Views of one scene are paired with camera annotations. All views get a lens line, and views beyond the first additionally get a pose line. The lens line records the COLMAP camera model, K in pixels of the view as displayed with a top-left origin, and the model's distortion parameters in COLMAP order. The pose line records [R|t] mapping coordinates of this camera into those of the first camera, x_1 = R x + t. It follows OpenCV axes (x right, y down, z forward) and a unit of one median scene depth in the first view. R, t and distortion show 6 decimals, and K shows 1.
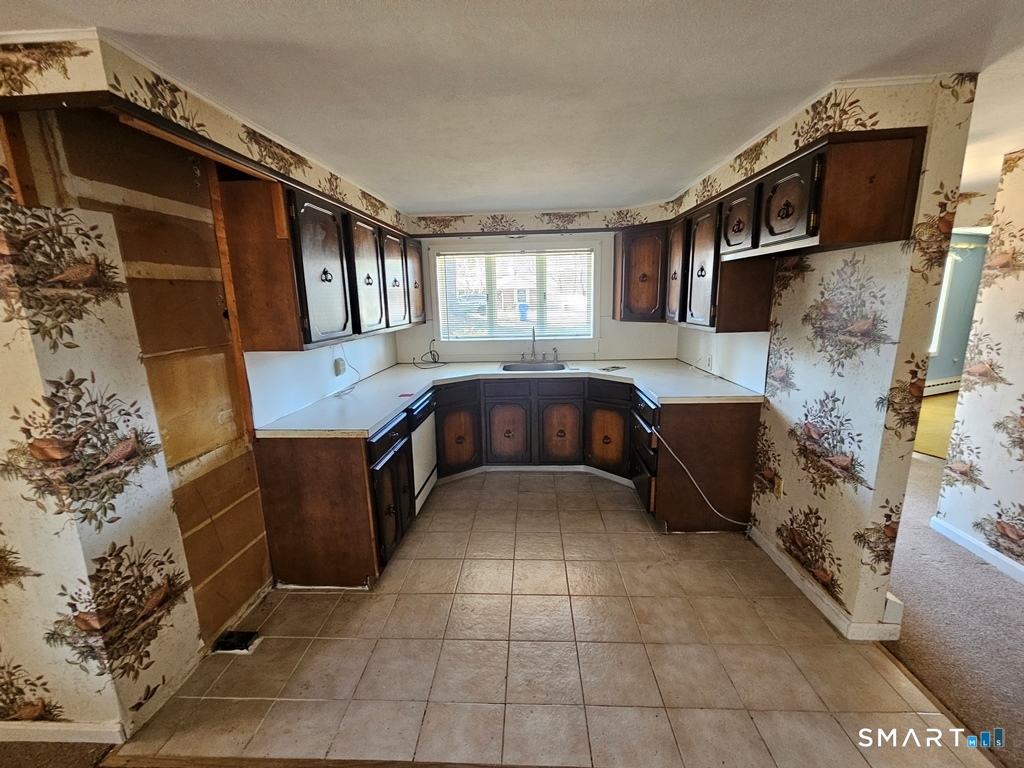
lens RADIAL K [[423.9, 0, 514.7], [0, 423.9, 385.6], [0, 0, 1]] dist [0.009019, -0.000092]
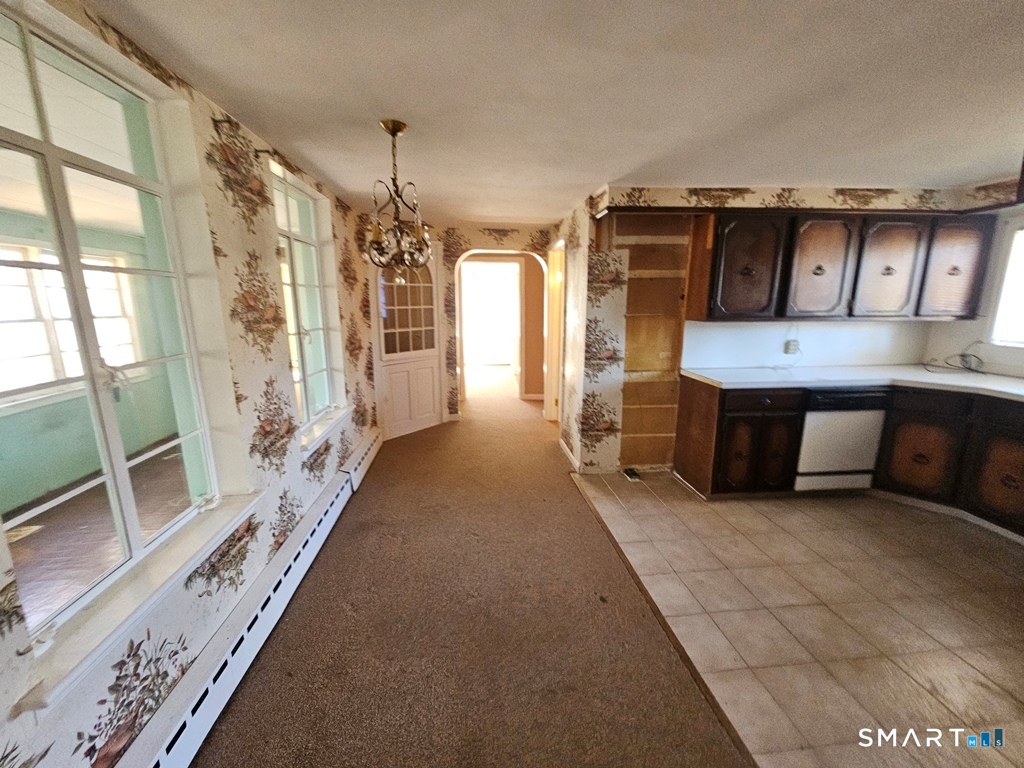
lens RADIAL K [[423.9, 0, 513.1], [0, 423.9, 385.7], [0, 0, 1]] dist [0.009019, -0.000092]
pose [[0.153852, 0.223115, -0.962574, 1.074146], [-0.202380, 0.960636, 0.190319, -0.016228], [0.967146, 0.165525, 0.192949, 0.094850]]
